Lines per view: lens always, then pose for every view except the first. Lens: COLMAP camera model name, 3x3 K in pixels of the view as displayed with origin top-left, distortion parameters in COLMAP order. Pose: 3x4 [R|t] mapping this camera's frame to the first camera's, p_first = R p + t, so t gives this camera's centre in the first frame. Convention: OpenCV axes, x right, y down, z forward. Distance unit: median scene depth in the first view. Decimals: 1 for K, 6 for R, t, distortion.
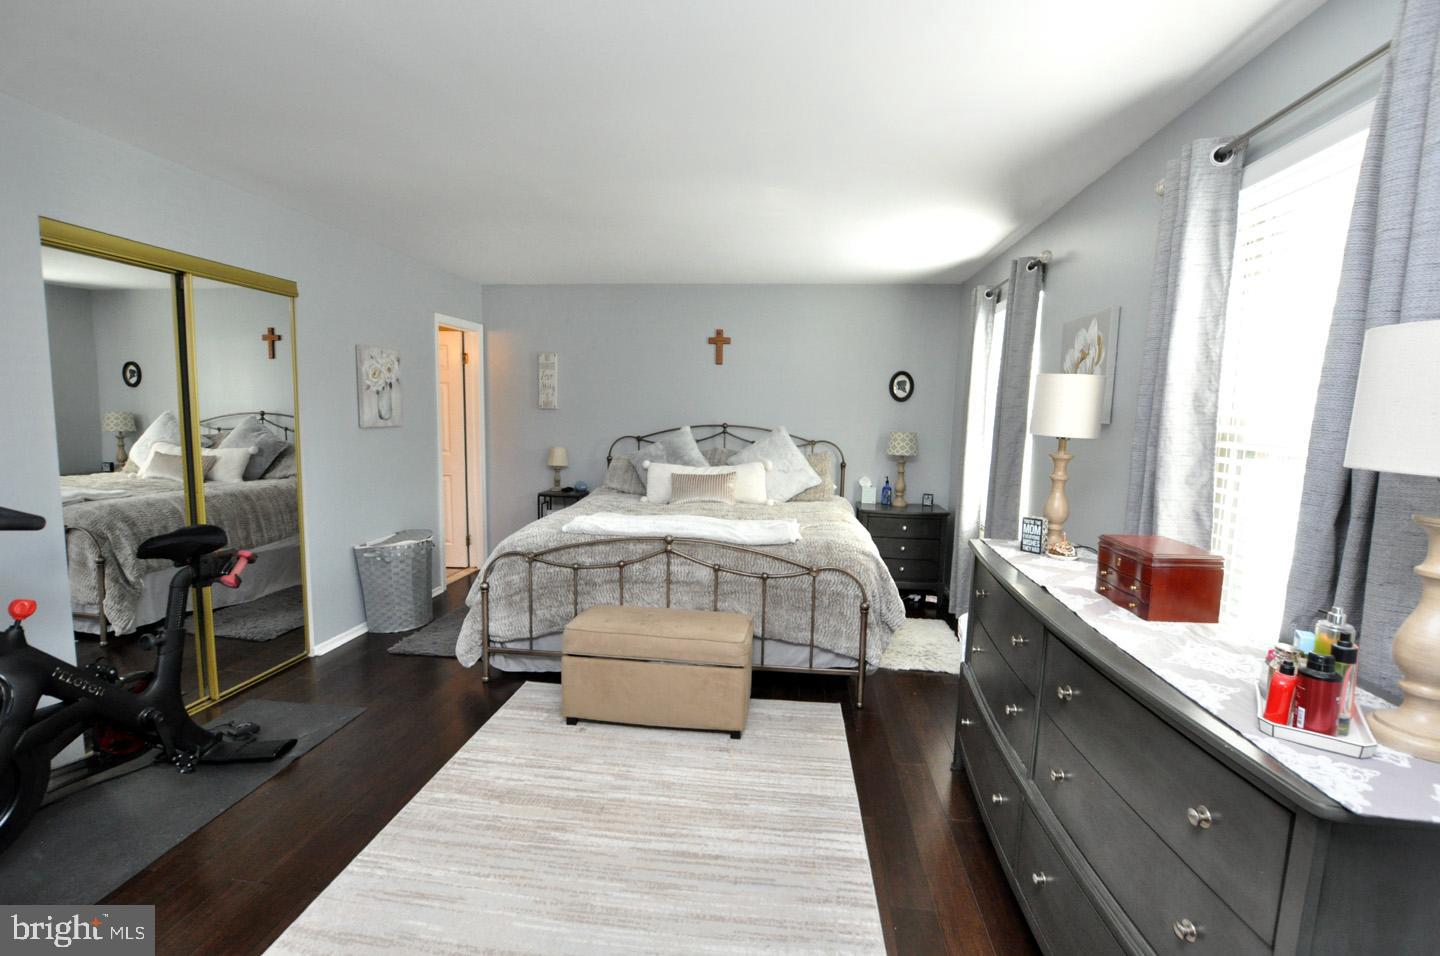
lens RADIAL K [[632.9, 0, 716.9], [0, 632.9, 482.4], [0, 0, 1]] dist [-0.034021, 0.004480]
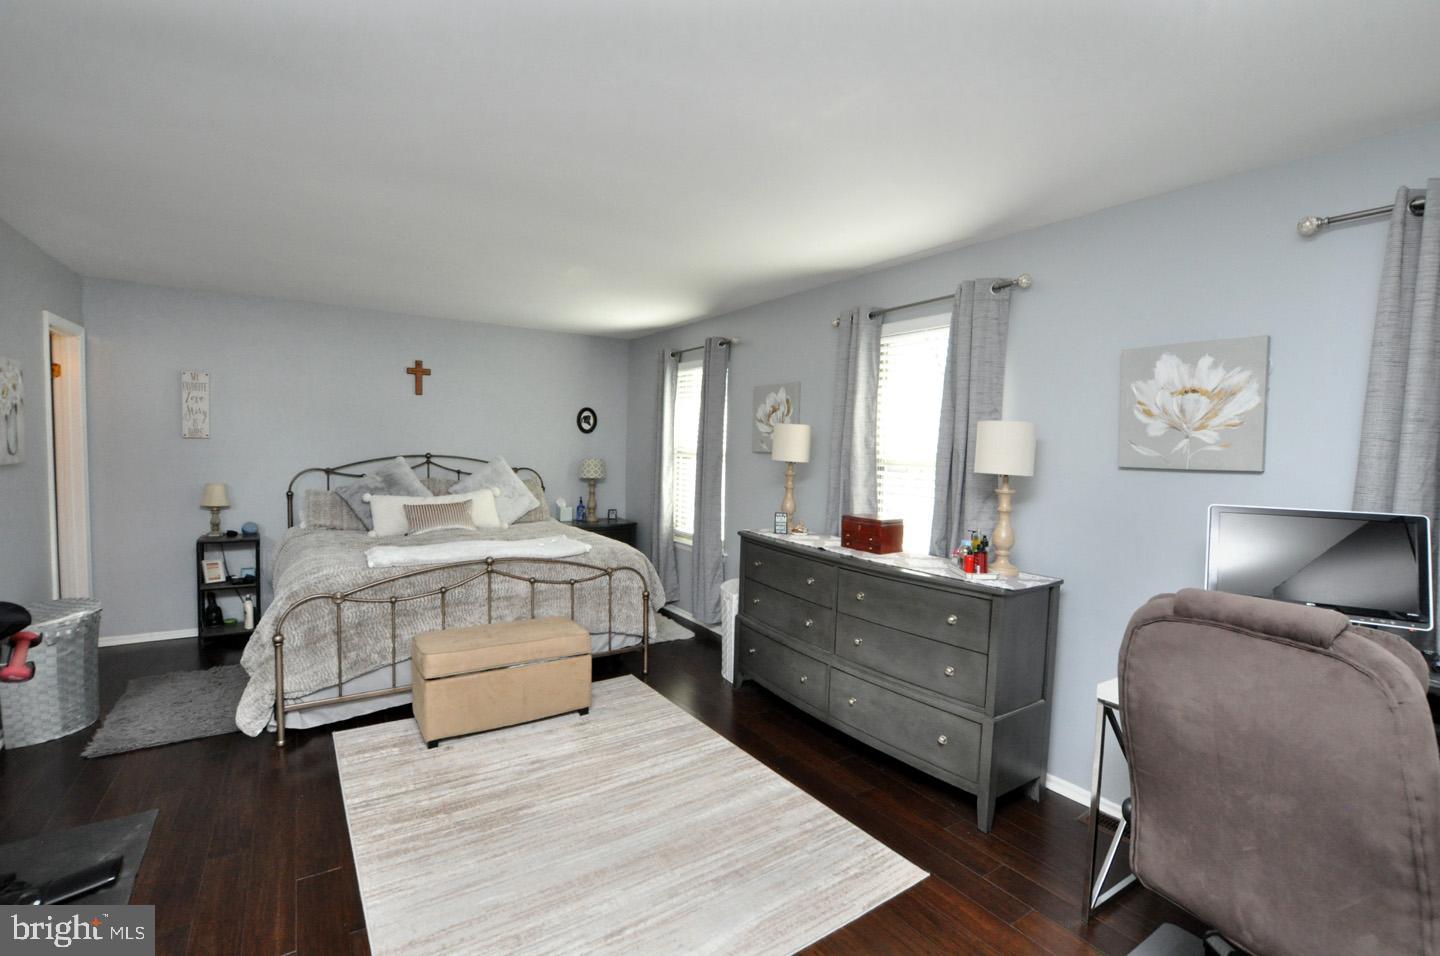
lens RADIAL K [[632.9, 0, 720.4], [0, 632.9, 485.5], [0, 0, 1]] dist [-0.034021, 0.004480]
pose [[0.759420, -0.043798, 0.649125, -0.468505], [0.064814, 0.997861, -0.008500, -0.005478], [-0.647364, 0.048527, 0.760635, -0.098953]]
